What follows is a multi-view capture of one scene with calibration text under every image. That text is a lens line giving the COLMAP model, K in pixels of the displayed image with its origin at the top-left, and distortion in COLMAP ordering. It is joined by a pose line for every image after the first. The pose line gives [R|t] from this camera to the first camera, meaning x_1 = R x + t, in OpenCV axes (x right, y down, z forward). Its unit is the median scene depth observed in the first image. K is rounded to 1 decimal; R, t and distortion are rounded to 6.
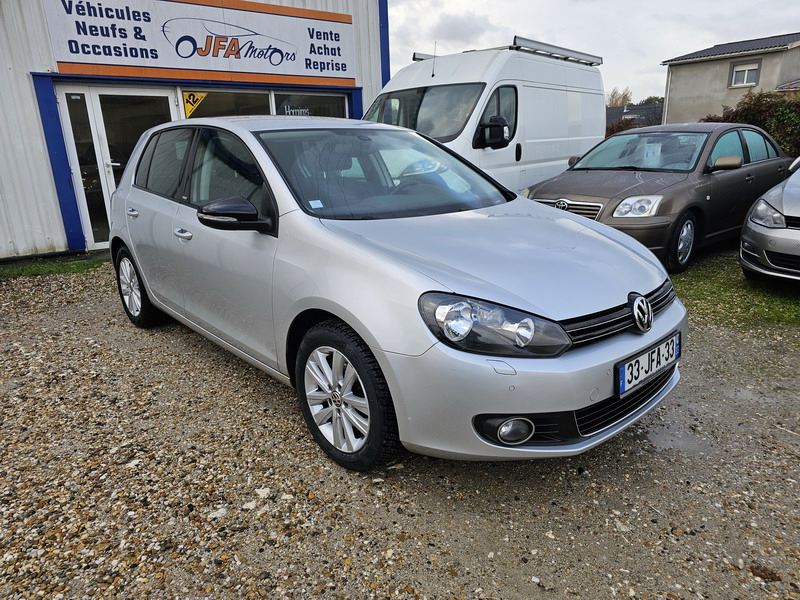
lens RADIAL K [[540.6, 0, 397.2], [0, 540.6, 303.3], [0, 0, 1]] dist [0.032084, -0.010650]
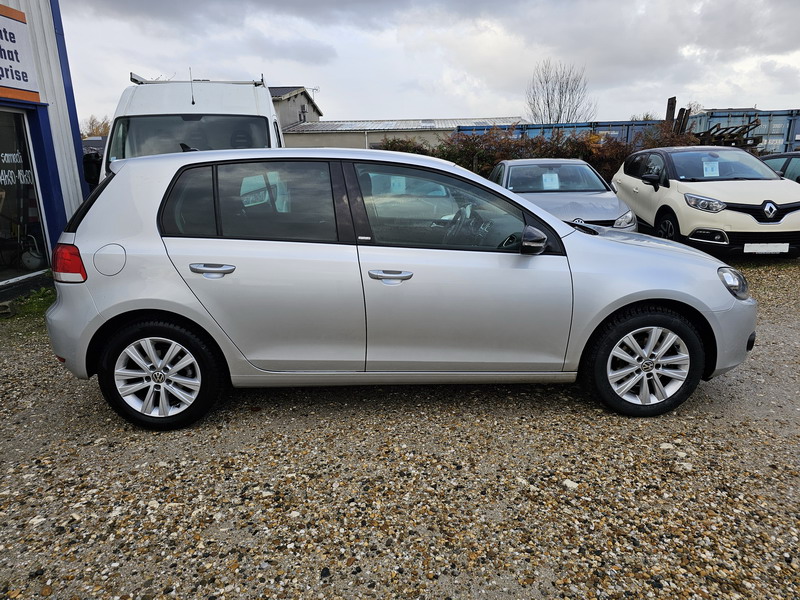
lens RADIAL K [[540.6, 0, 395.9], [0, 540.6, 296.1], [0, 0, 1]] dist [0.032084, -0.010650]
pose [[0.654267, -0.169933, 0.736925, -0.393292], [0.214005, 0.976201, 0.035109, -0.046084], [-0.725353, 0.134735, 0.675063, 0.137424]]
